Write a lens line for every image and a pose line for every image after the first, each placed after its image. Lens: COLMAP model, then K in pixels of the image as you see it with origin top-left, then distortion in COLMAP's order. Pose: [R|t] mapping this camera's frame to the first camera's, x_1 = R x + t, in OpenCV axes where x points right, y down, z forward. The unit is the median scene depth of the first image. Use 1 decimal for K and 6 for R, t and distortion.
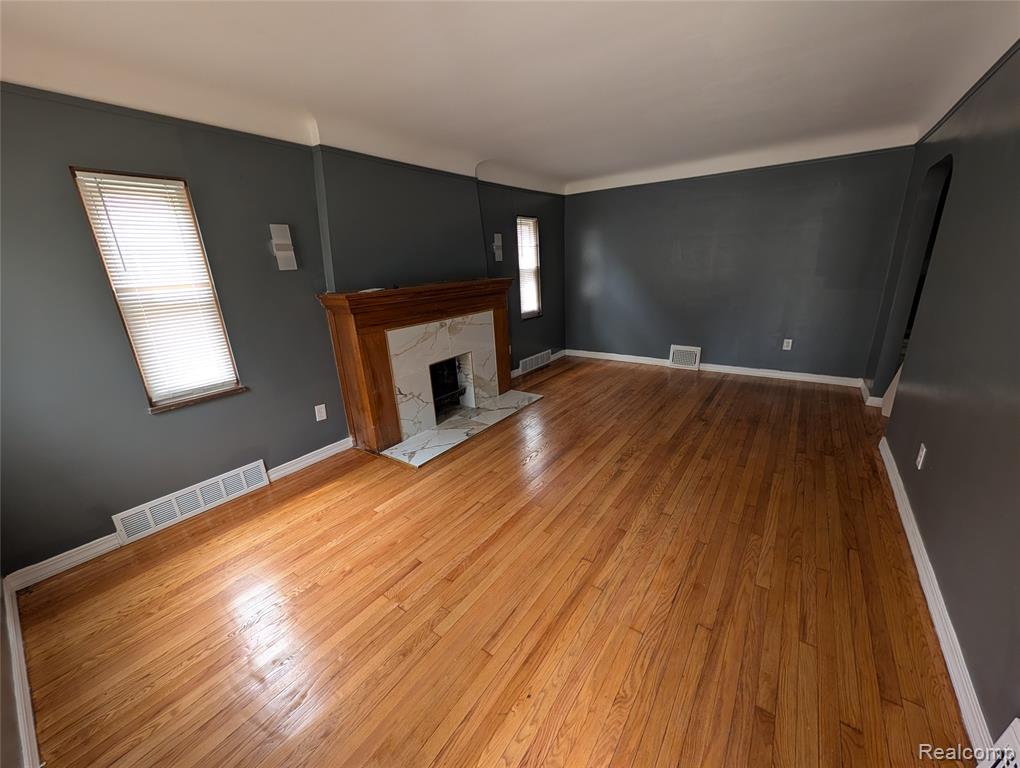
lens RADIAL K [[394.1, 0, 511.0], [0, 394.1, 385.5], [0, 0, 1]] dist [0.000962, 0.000265]
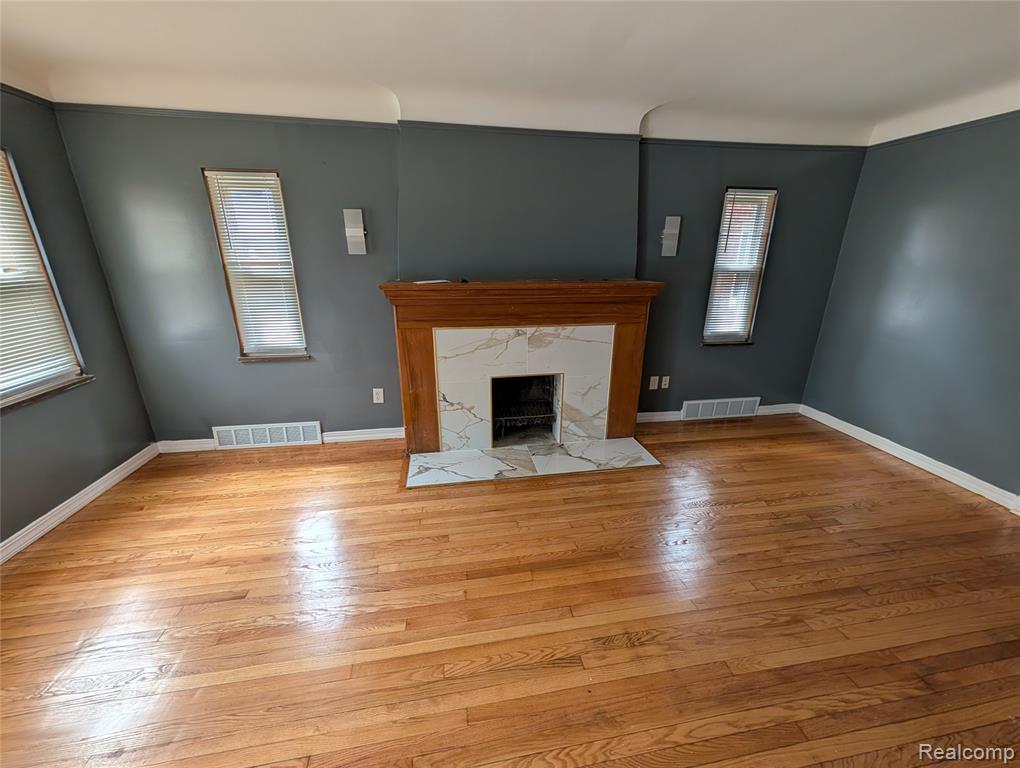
lens RADIAL K [[394.1, 0, 511.0], [0, 394.1, 385.5], [0, 0, 1]] dist [0.000962, 0.000265]
pose [[0.711865, 0.272348, -0.647360, 0.369160], [-0.247176, 0.959932, 0.132043, -0.156602], [0.657383, 0.066015, 0.750660, 0.404975]]
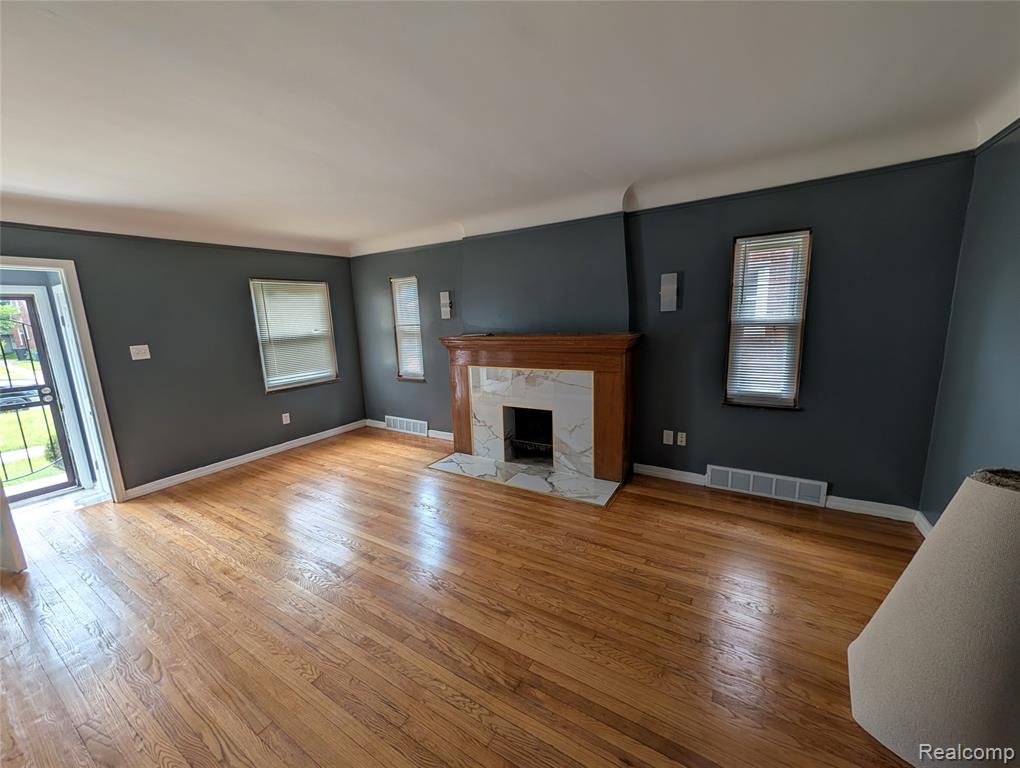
lens RADIAL K [[394.1, 0, 511.0], [0, 394.1, 385.5], [0, 0, 1]] dist [0.000962, 0.000265]
pose [[0.079361, 0.221871, -0.971841, 0.864722], [-0.265036, 0.944523, 0.193991, -0.327731], [0.960967, 0.242178, 0.133762, 0.866418]]
